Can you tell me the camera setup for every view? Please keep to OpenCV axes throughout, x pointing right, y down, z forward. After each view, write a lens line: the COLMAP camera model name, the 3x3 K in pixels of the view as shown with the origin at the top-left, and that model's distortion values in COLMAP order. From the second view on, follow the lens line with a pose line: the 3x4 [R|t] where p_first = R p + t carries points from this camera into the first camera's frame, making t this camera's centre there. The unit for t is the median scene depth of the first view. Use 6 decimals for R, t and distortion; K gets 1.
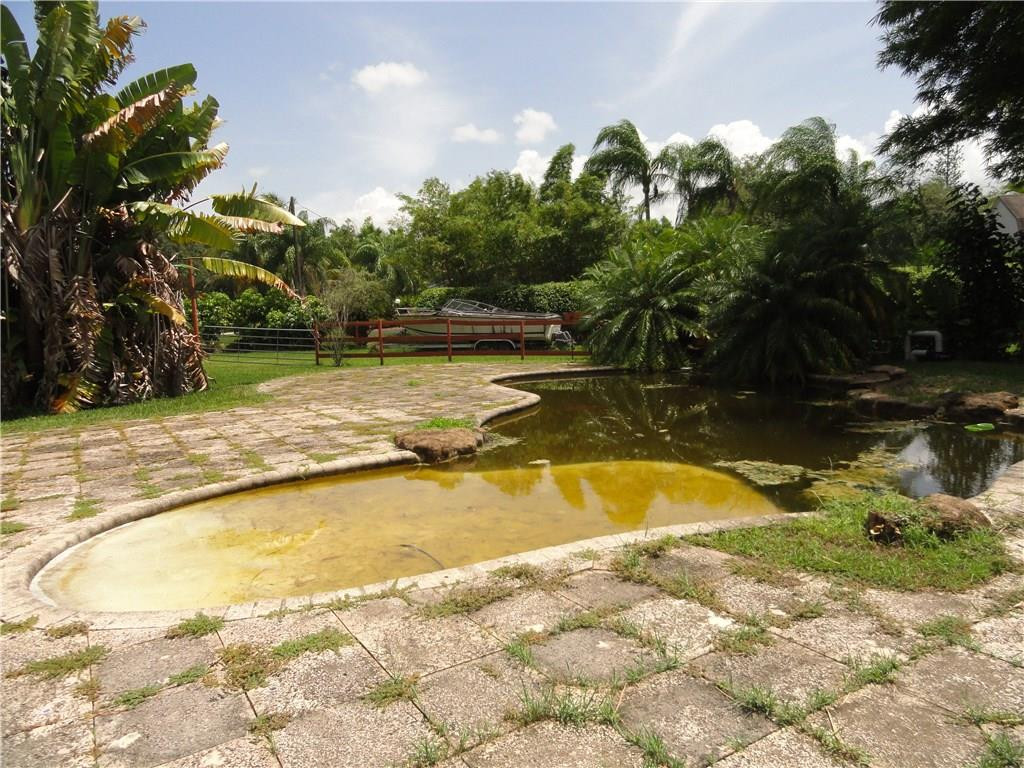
lens RADIAL K [[709.6, 0, 512.0], [0, 709.6, 384.0], [0, 0, 1]] dist [-0.007194, -0.004633]
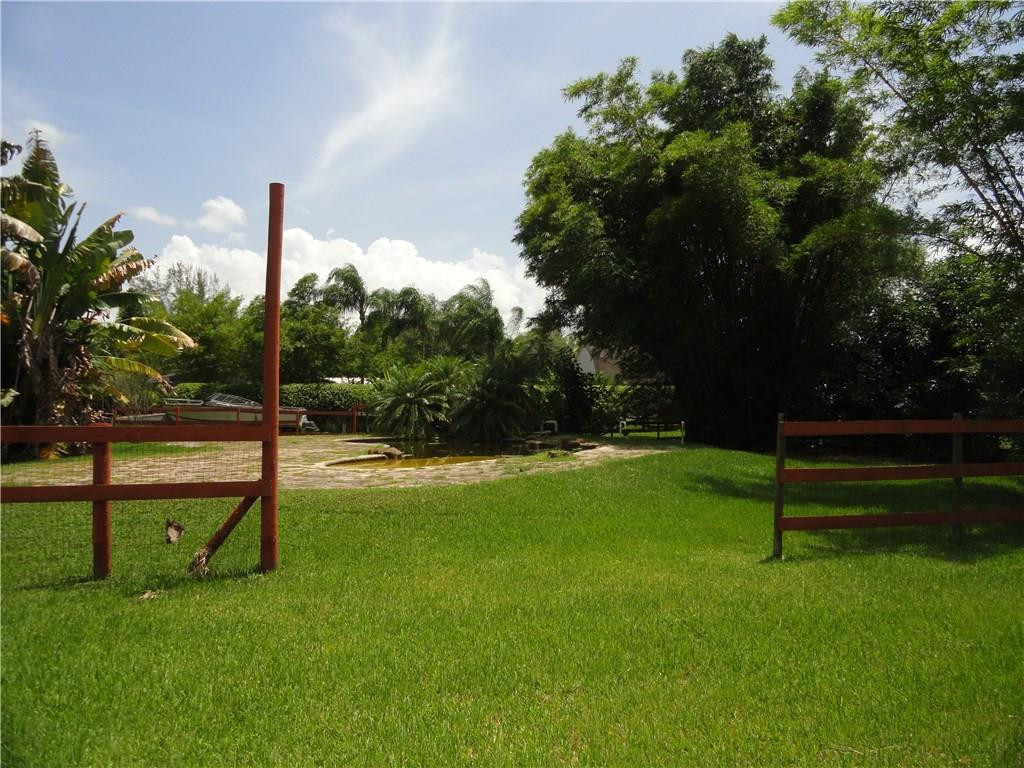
lens RADIAL K [[709.6, 0, 512.0], [0, 709.6, 384.0], [0, 0, 1]] dist [-0.007194, -0.004633]
pose [[0.881903, 0.049552, 0.468819, -0.425610], [0.018299, 0.990113, -0.139074, 0.094564], [-0.471075, 0.131229, 0.872277, -0.662269]]
